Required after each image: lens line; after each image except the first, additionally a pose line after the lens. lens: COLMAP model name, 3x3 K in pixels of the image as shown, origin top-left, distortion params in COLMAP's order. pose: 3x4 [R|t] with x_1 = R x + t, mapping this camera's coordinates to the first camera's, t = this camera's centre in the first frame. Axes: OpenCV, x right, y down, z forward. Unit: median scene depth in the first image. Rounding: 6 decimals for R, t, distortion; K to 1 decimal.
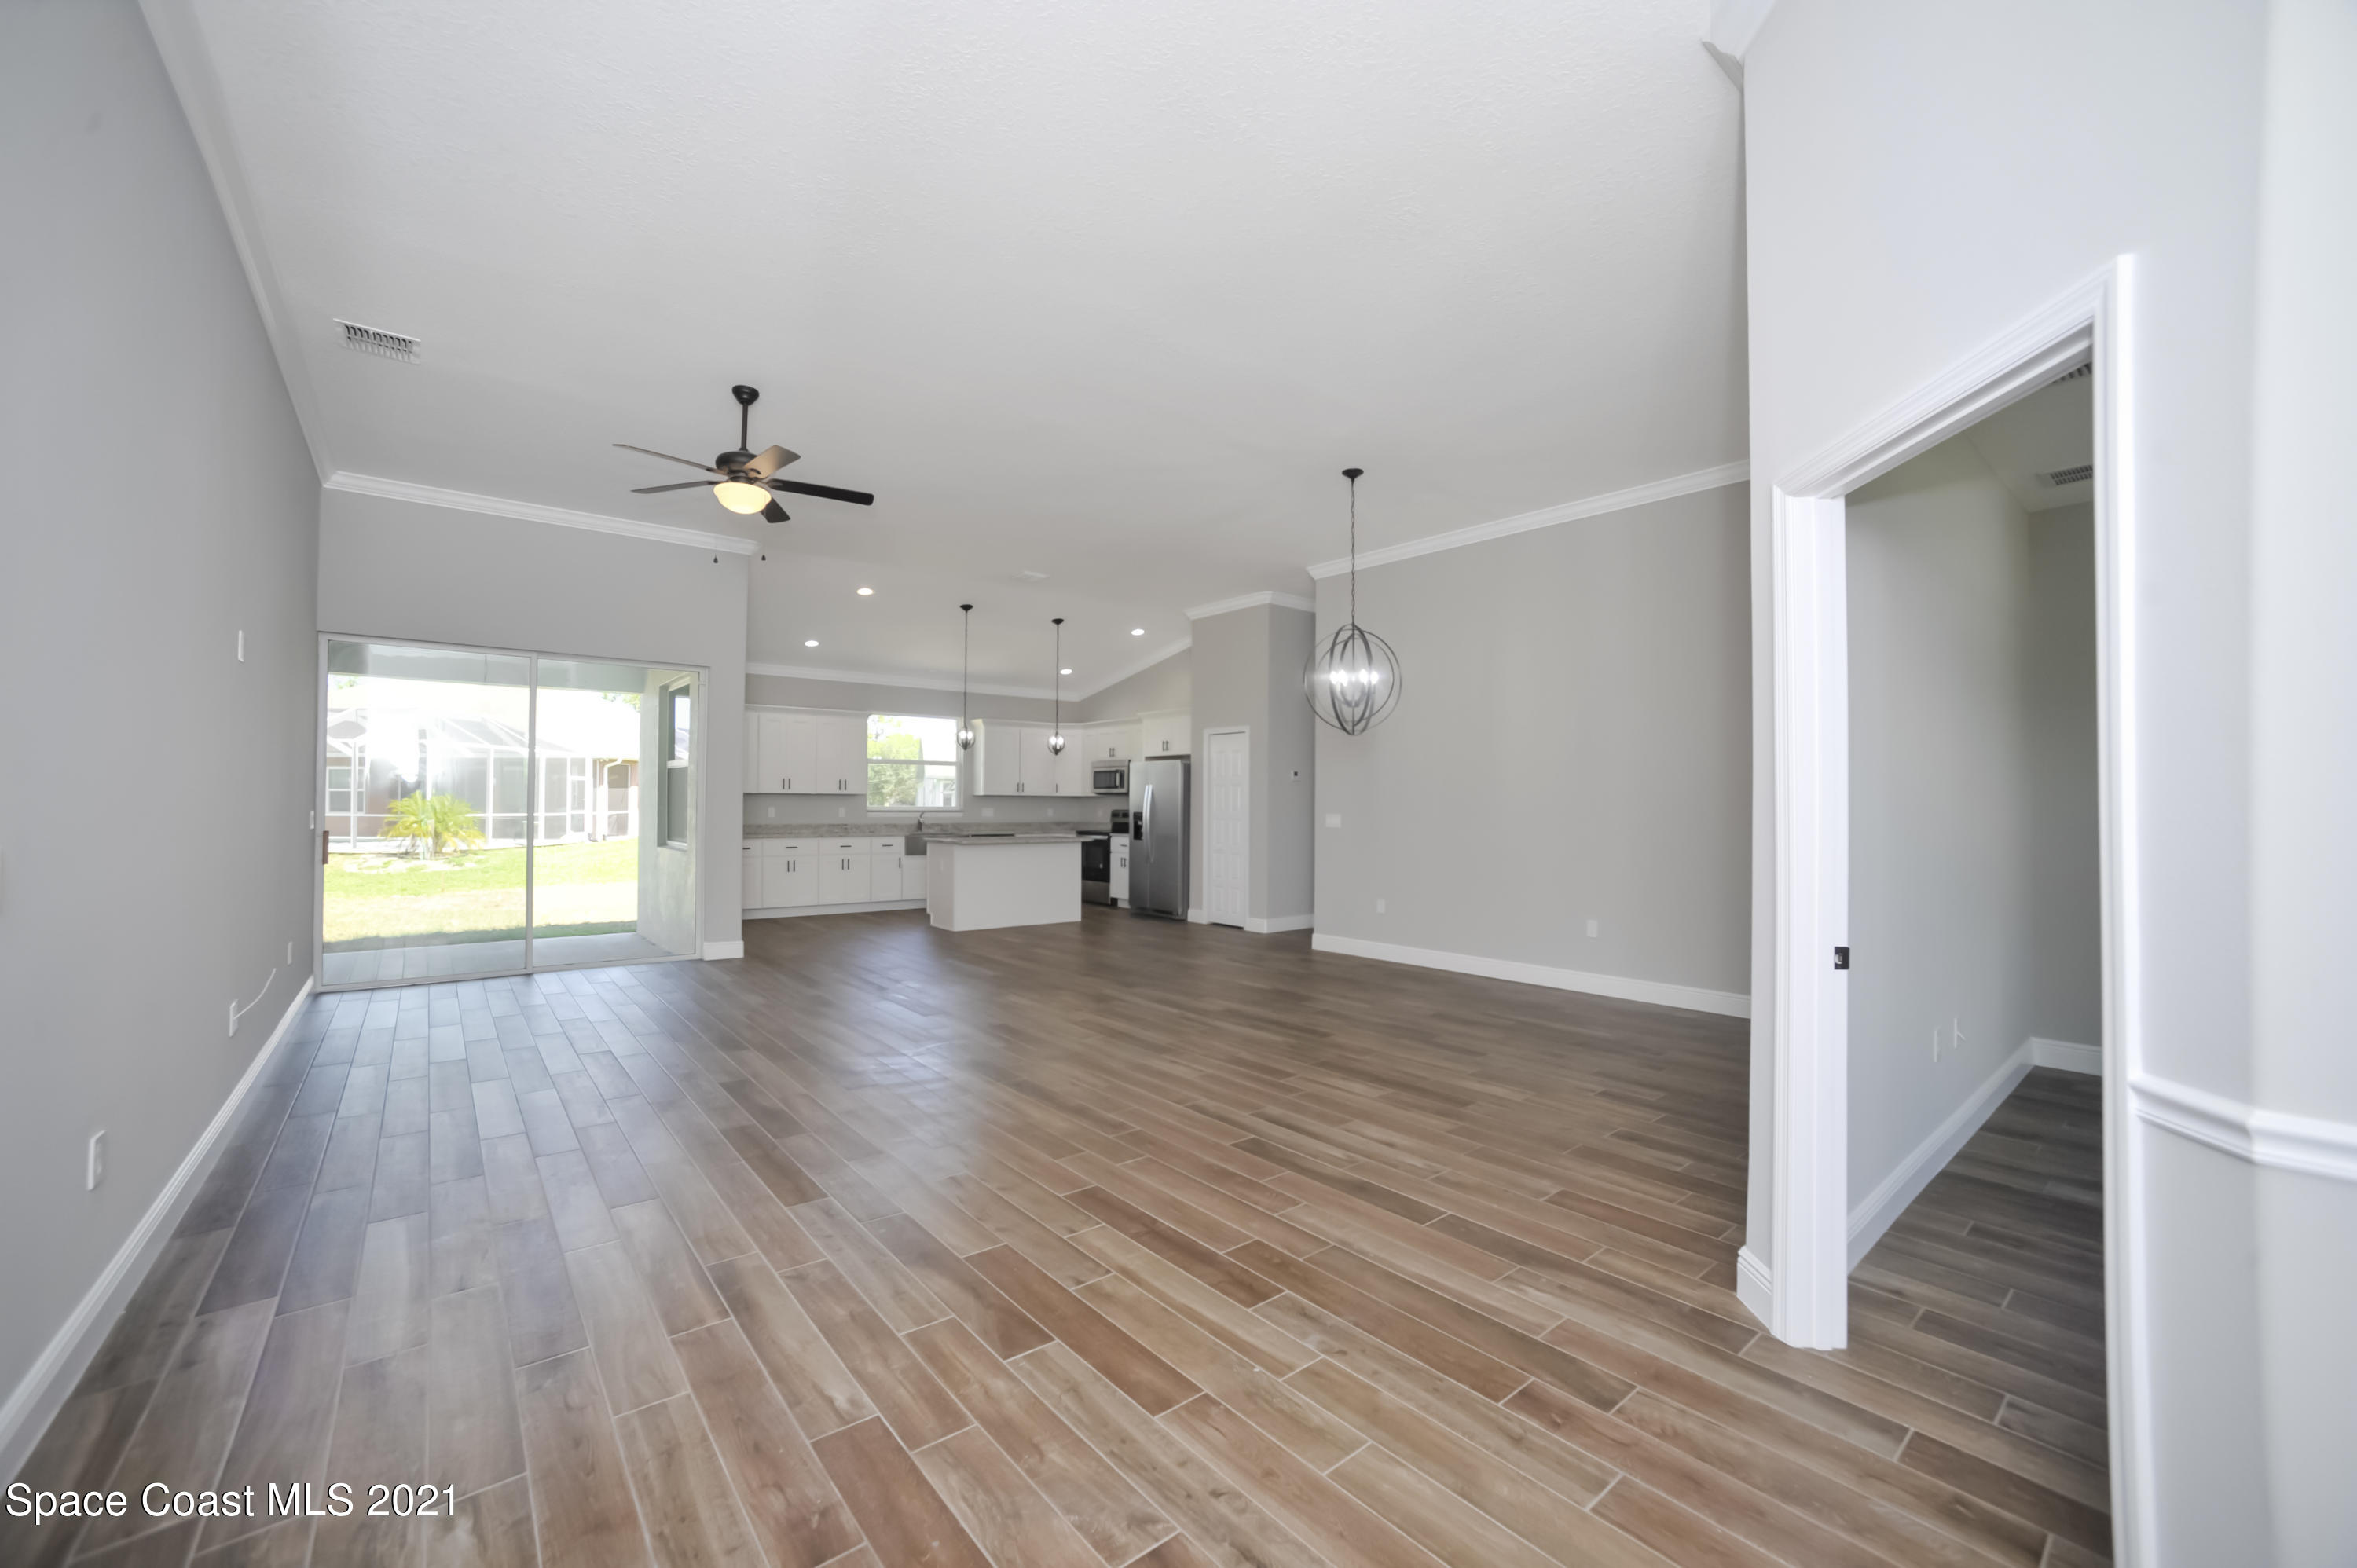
lens RADIAL K [[933.7, 0, 1166.9], [0, 933.7, 790.0], [0, 0, 1]] dist [-0.067124, 0.029707]
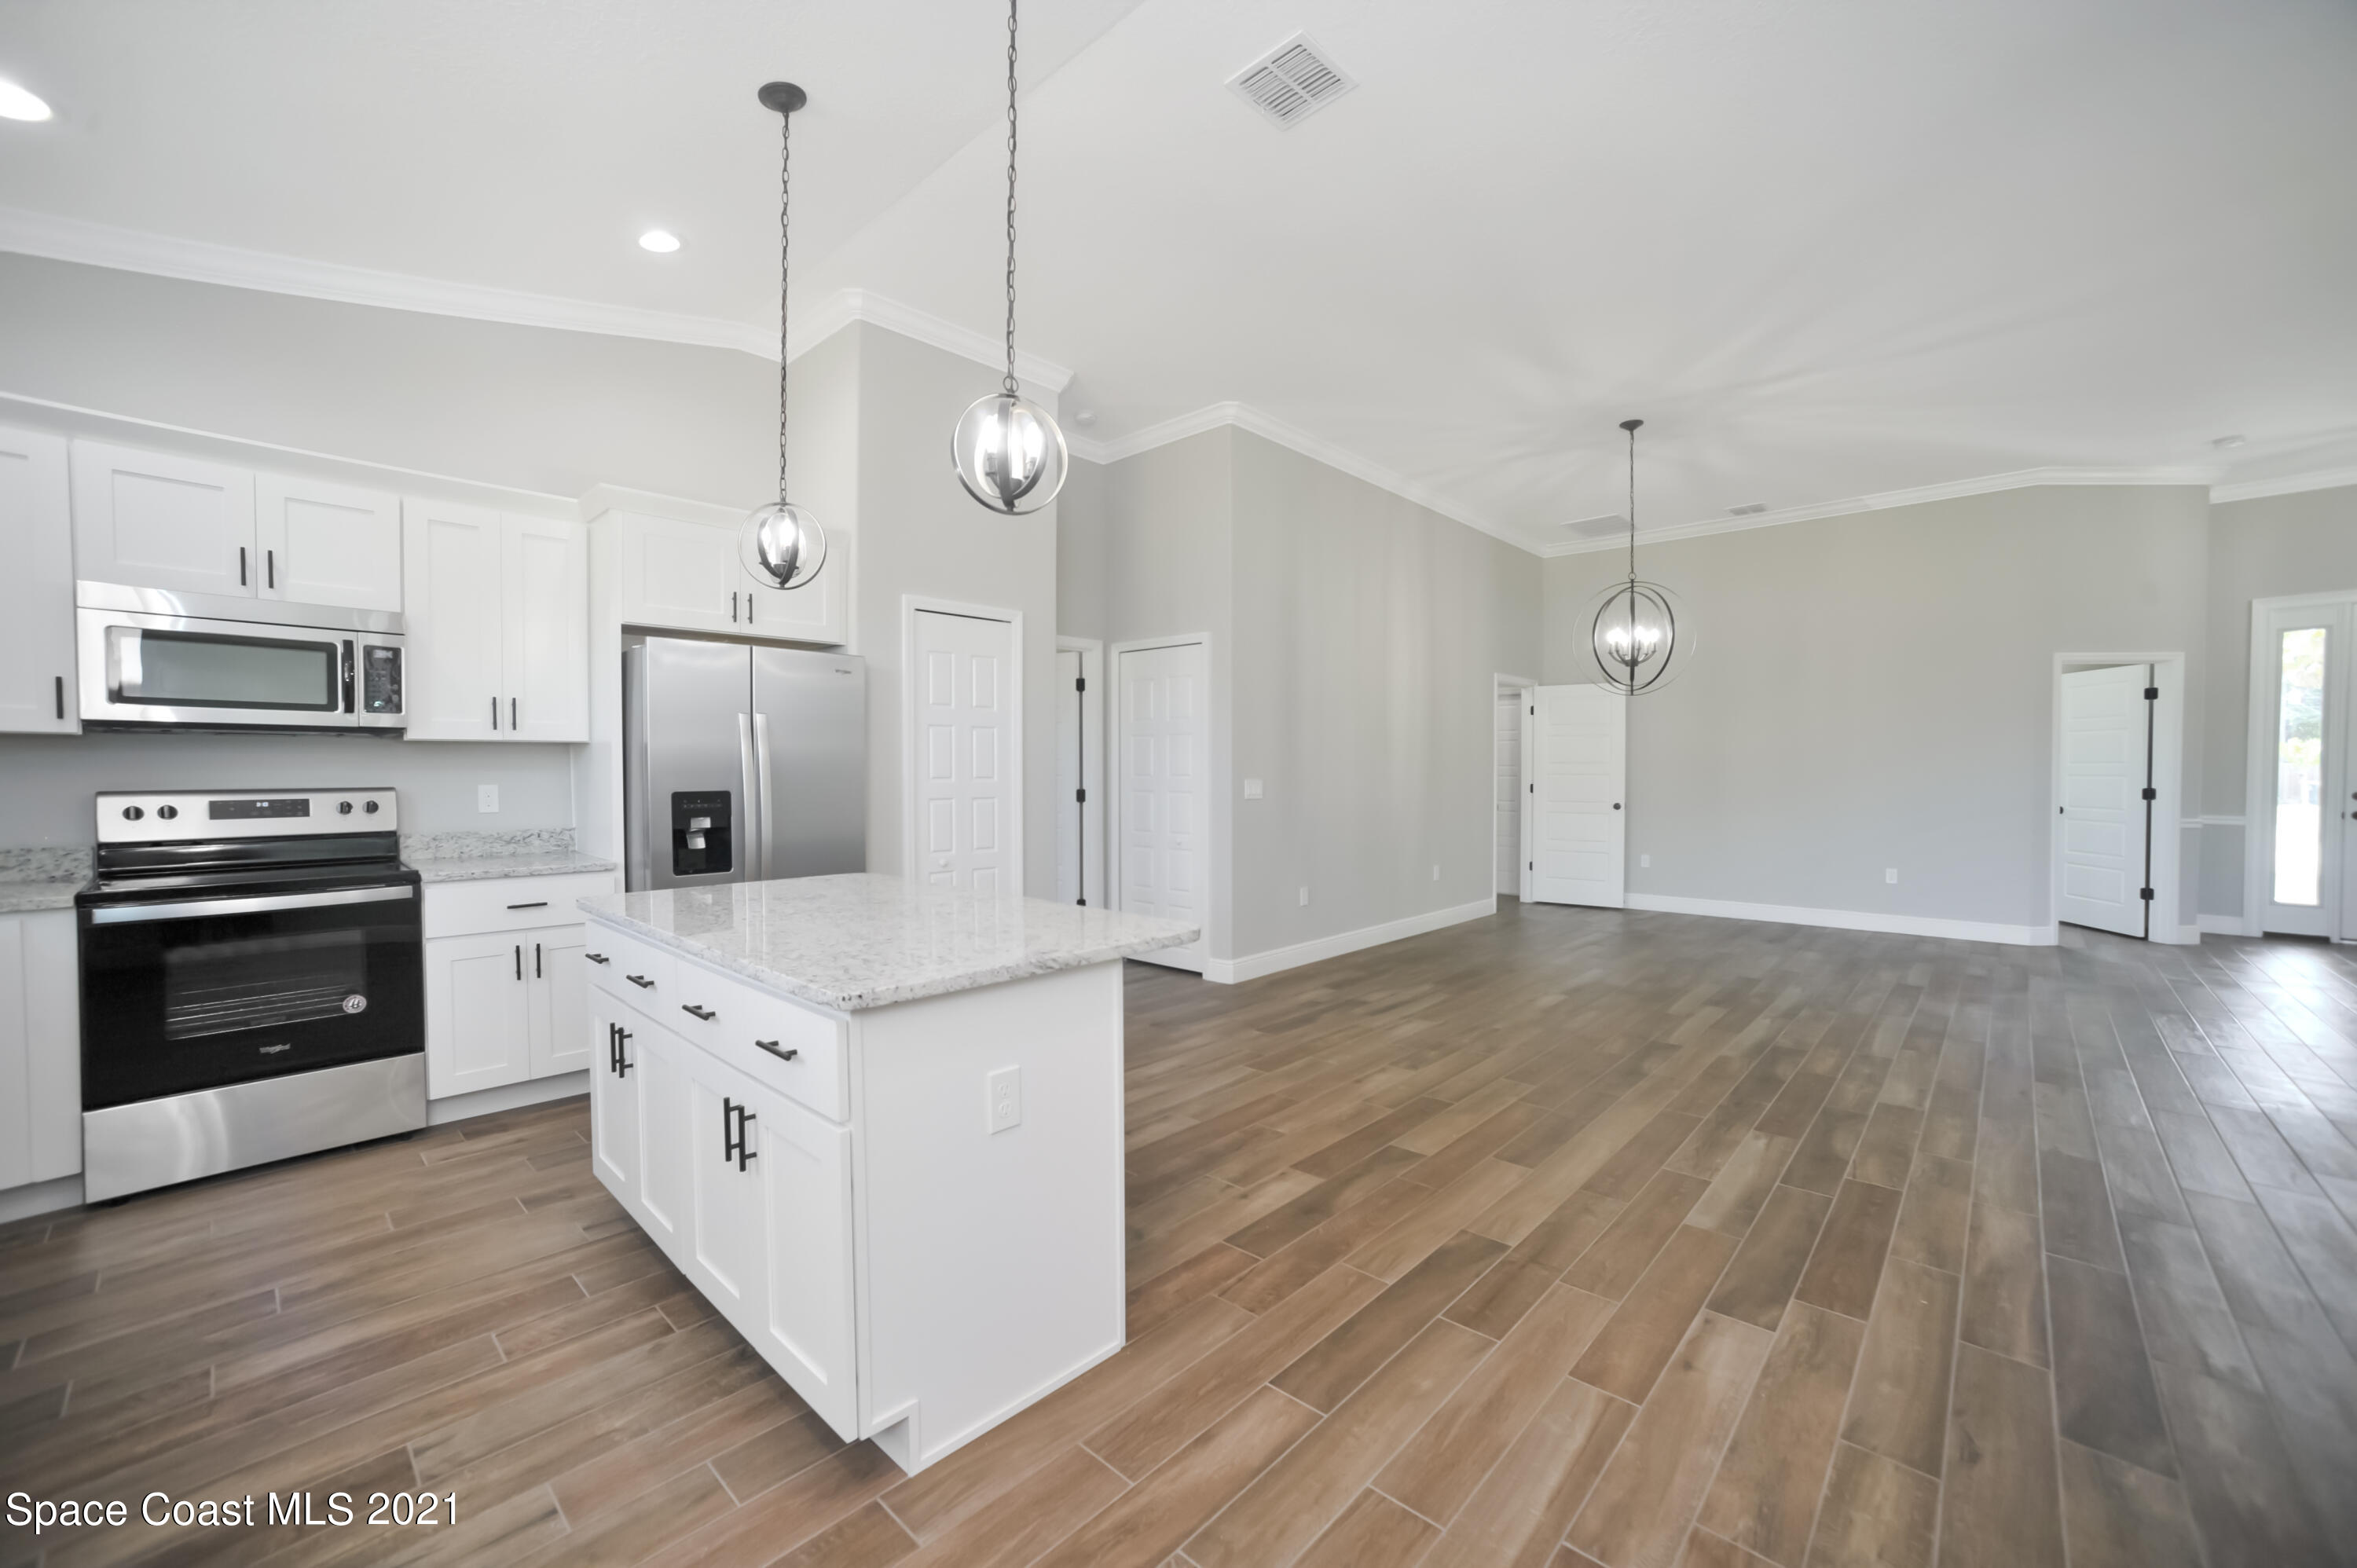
lens RADIAL K [[933.7, 0, 1166.9], [0, 933.7, 790.0], [0, 0, 1]] dist [-0.067124, 0.029707]
pose [[-0.129662, -0.027865, 0.991167, -0.397753], [-0.014163, 0.999555, 0.026248, 0.012763], [-0.991457, -0.010635, -0.129999, 0.917220]]
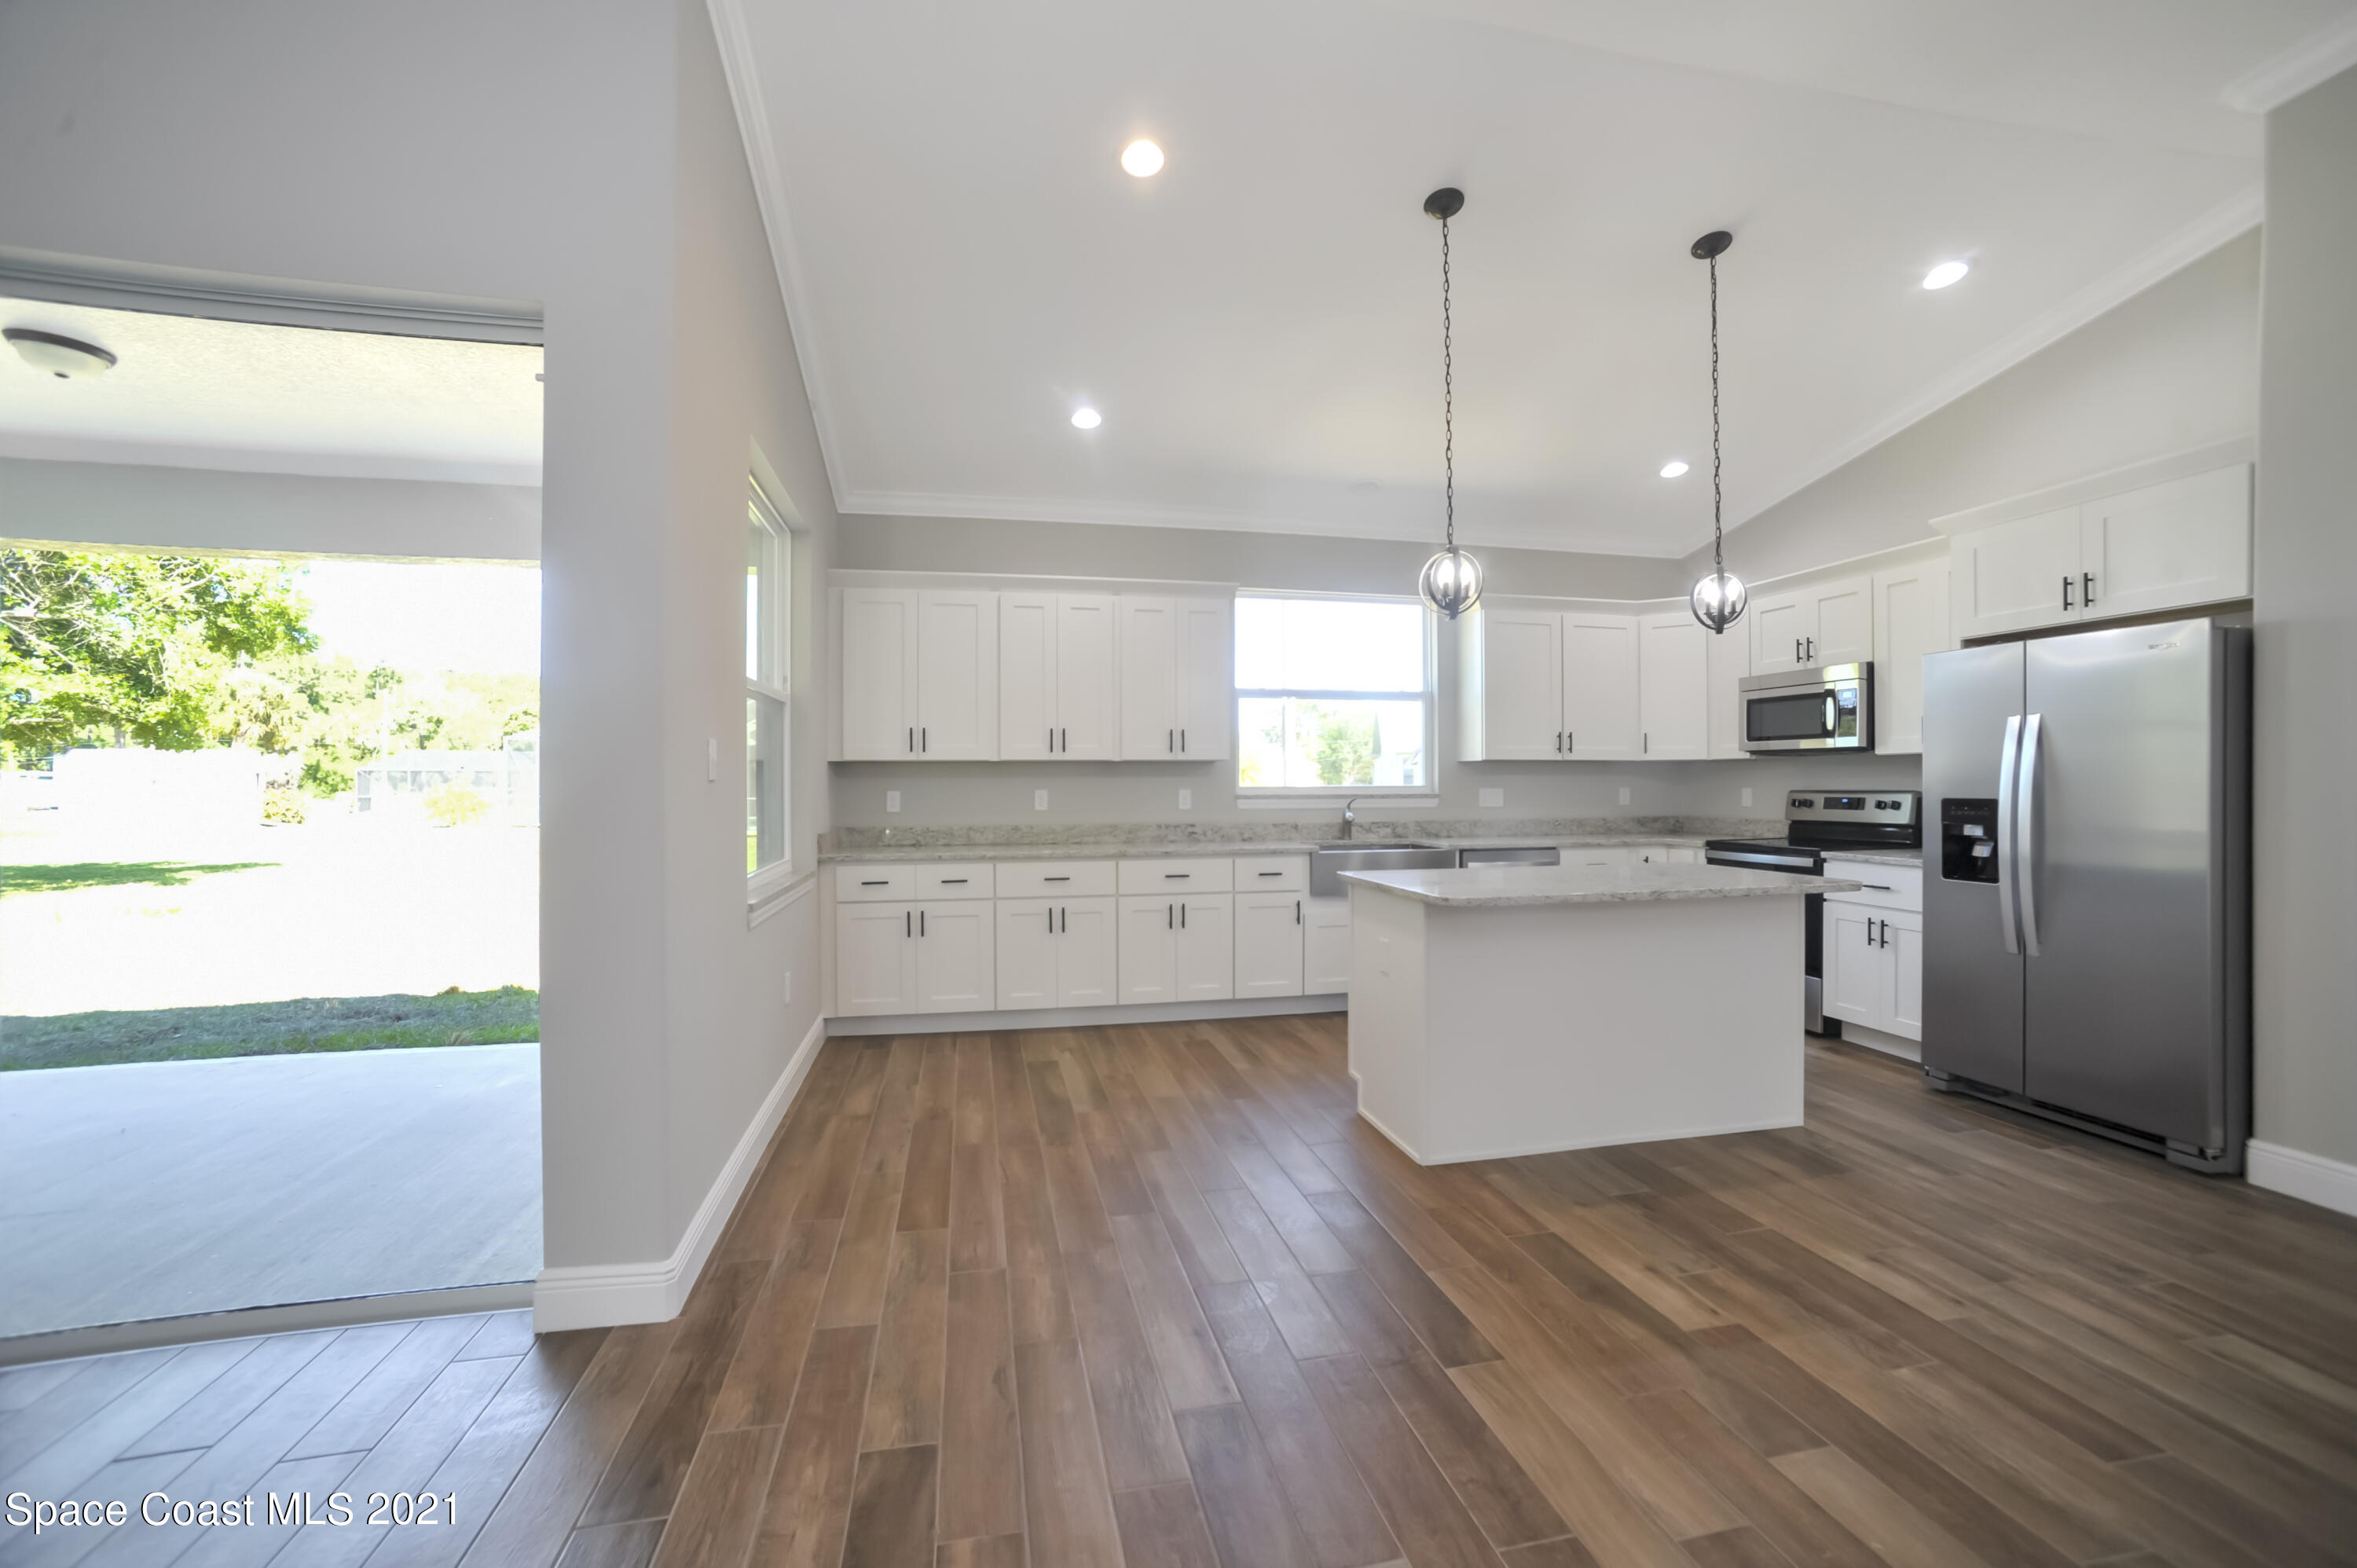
lens RADIAL K [[956.2, 0, 1170.2], [0, 956.2, 784.3], [0, 0, 1]] dist [-0.079334, 0.039312]
pose [[0.887451, -0.007970, -0.460834, -0.138182], [0.015452, 0.999803, 0.012464, 0.010540], [0.460644, -0.018182, 0.887399, 0.599159]]
